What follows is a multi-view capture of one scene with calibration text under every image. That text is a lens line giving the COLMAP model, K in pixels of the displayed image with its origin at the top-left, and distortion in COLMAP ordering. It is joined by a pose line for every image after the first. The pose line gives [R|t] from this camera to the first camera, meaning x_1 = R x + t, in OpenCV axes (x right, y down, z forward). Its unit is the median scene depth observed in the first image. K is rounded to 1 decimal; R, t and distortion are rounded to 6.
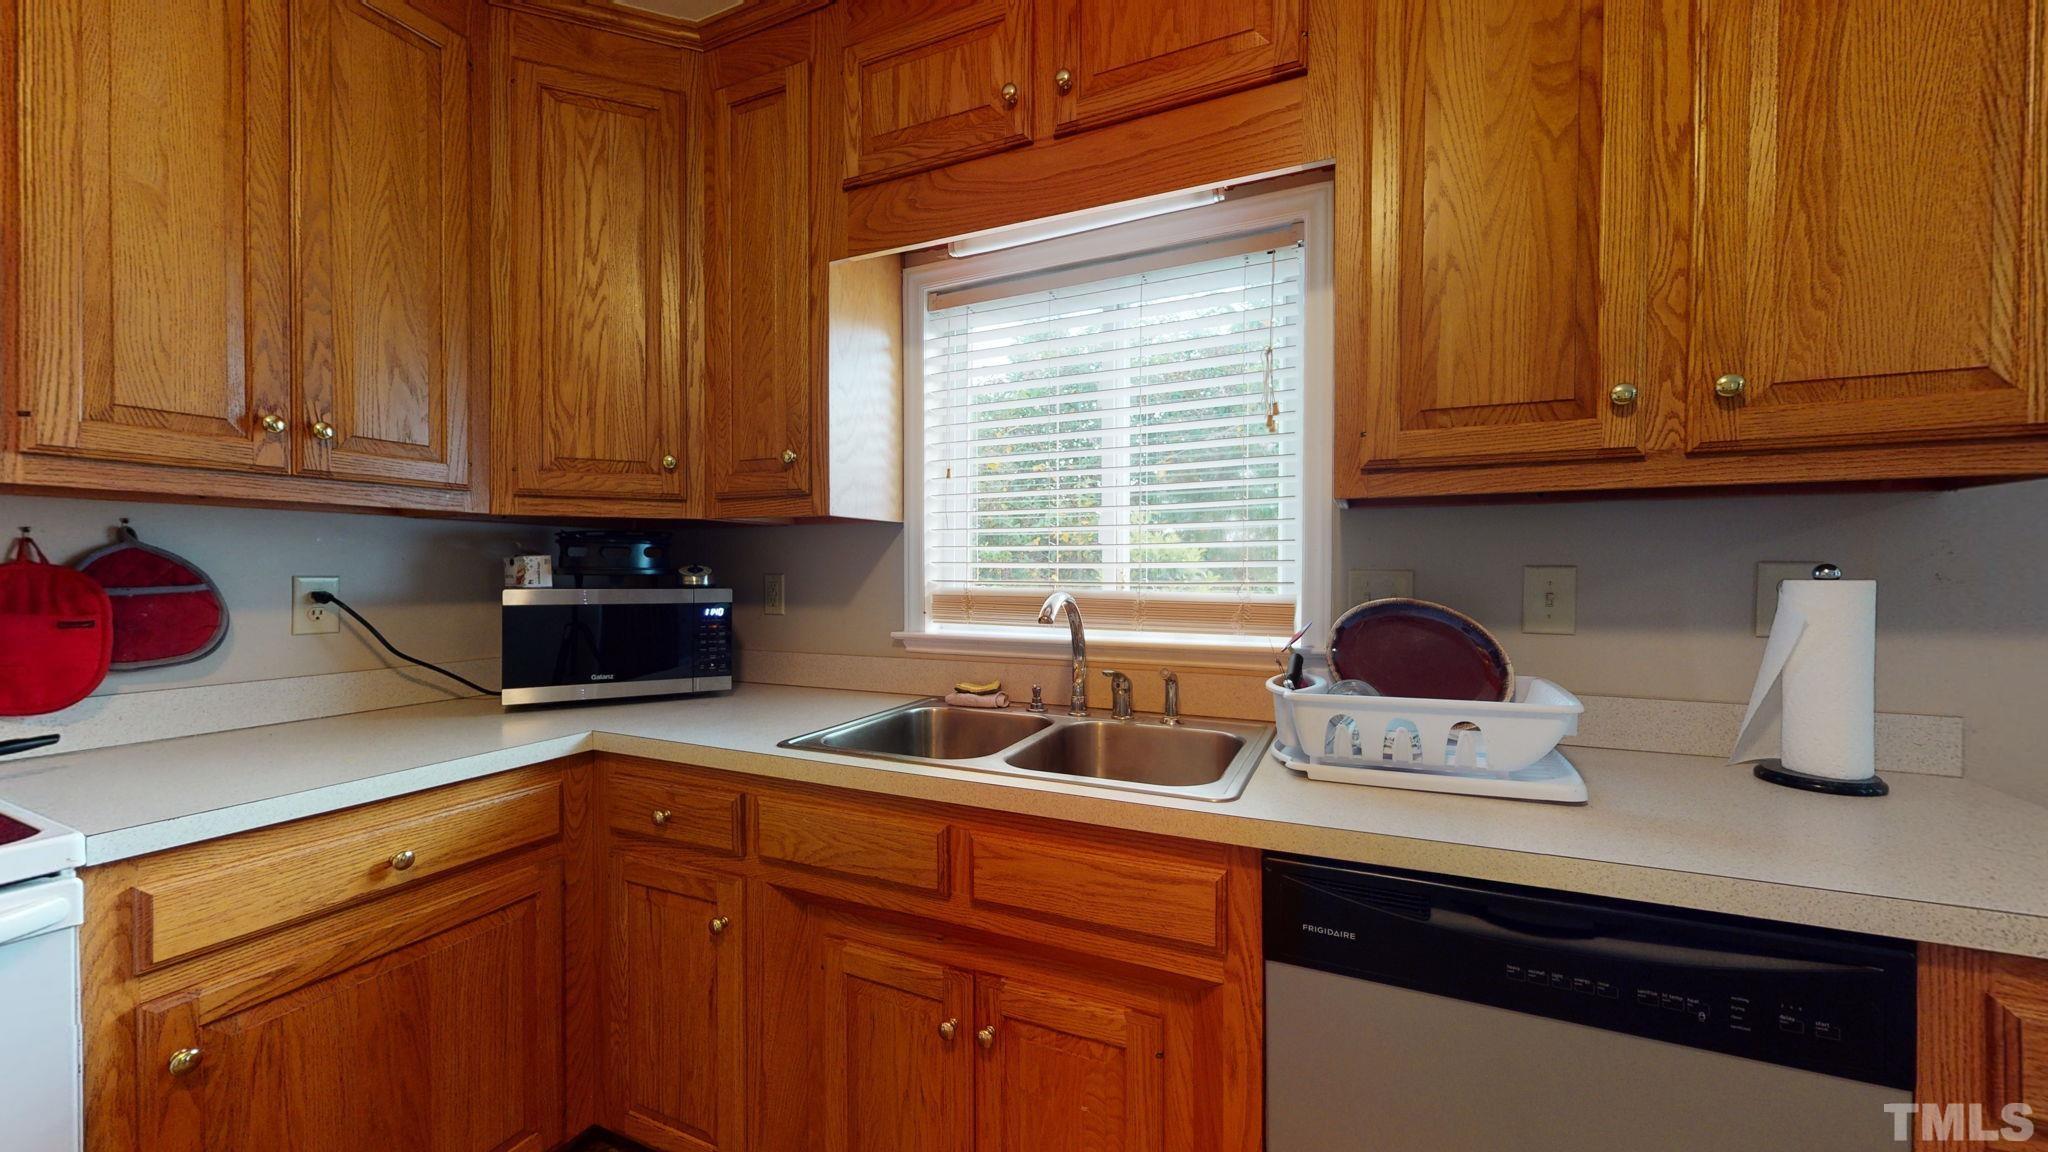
lens RADIAL K [[750.1, 0, 1024.1], [0, 750.1, 578.7], [0, 0, 1]] dist [-0.000439, 0.000069]
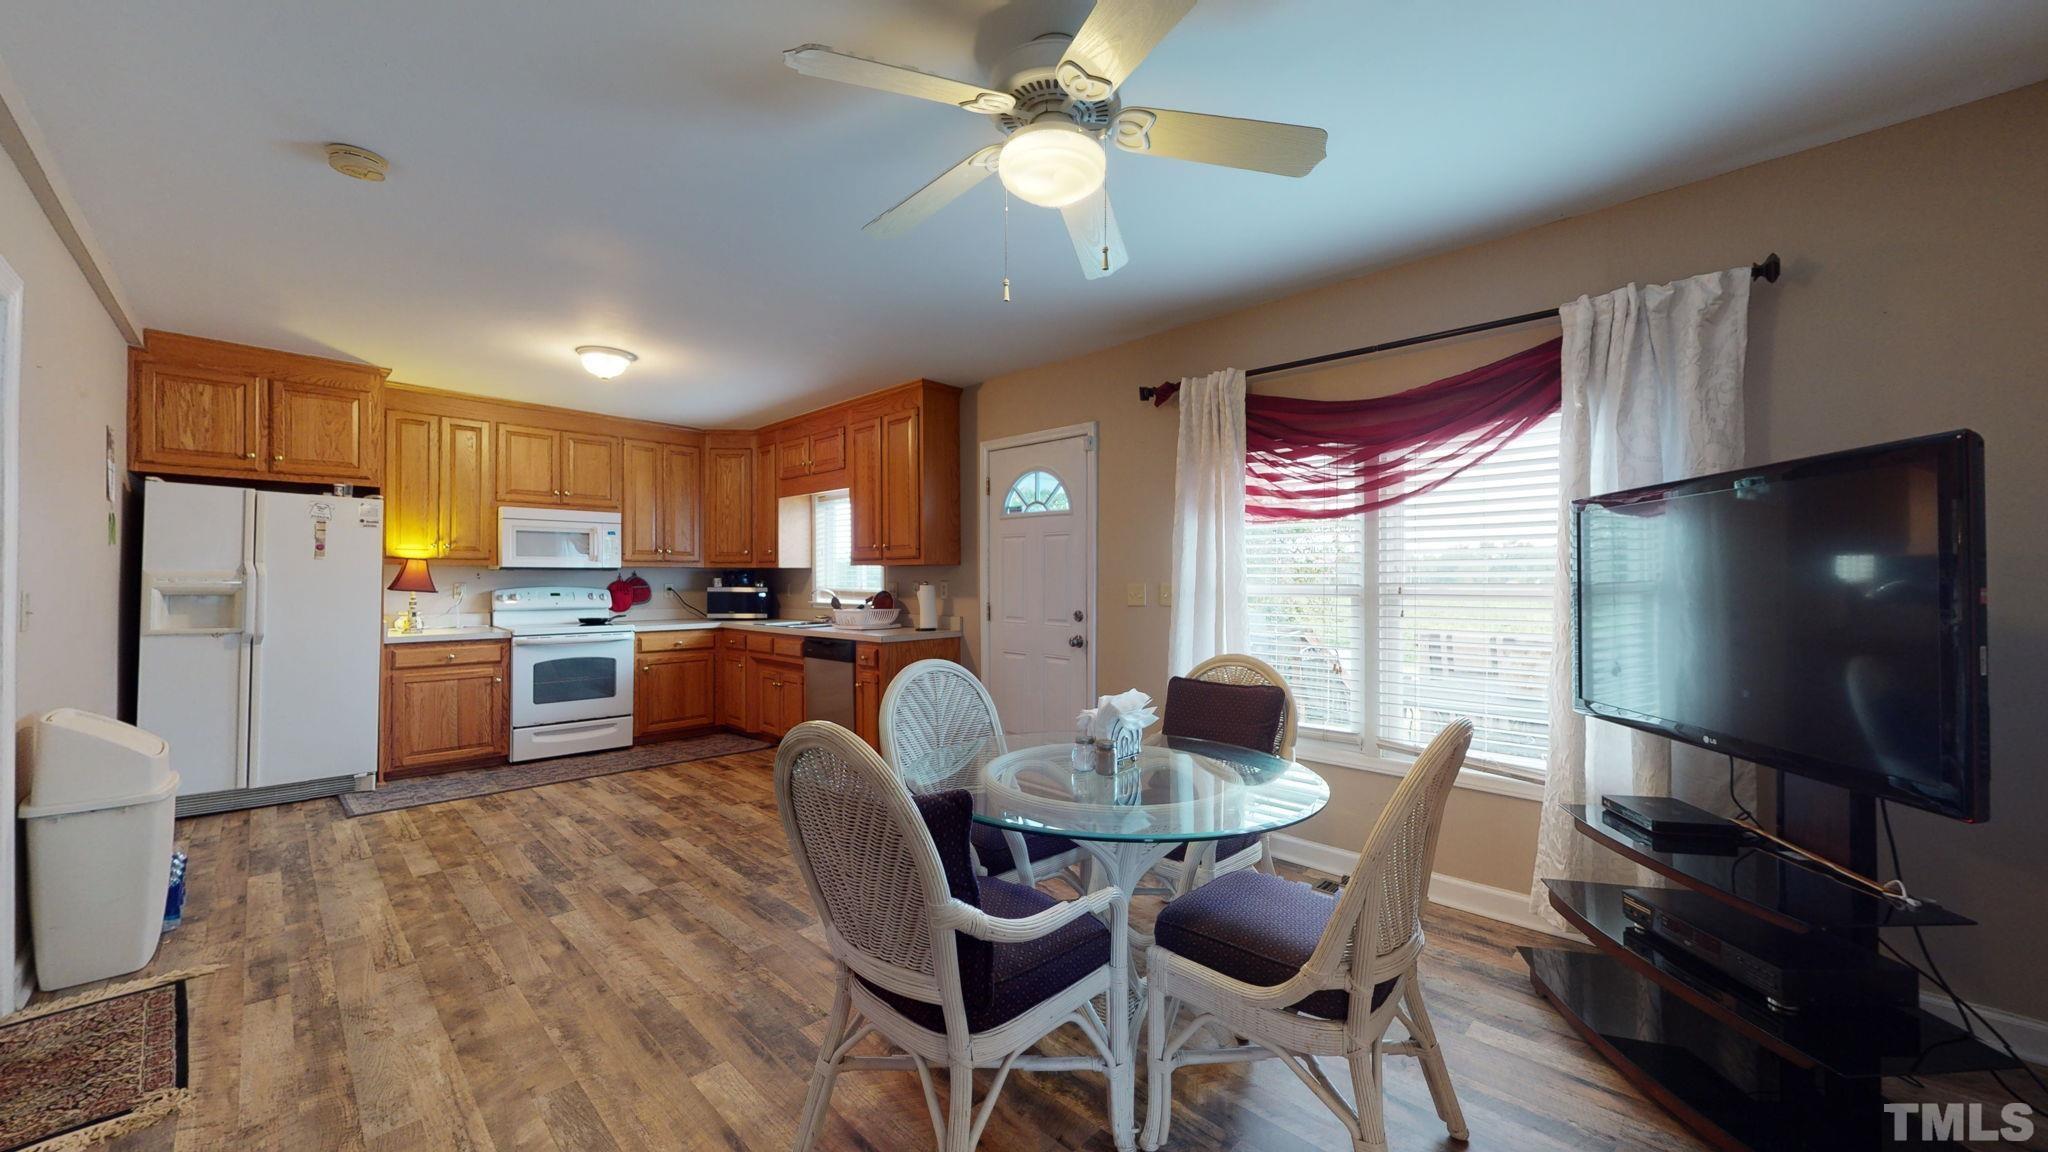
lens RADIAL K [[750.1, 0, 1024.1], [0, 750.1, 578.7], [0, 0, 1]] dist [-0.000439, 0.000069]
pose [[0.941061, -0.000648, -0.338236, 2.310165], [-0.003767, 0.999916, -0.012397, 0.012245], [0.338216, 0.012941, 0.940980, -2.236053]]
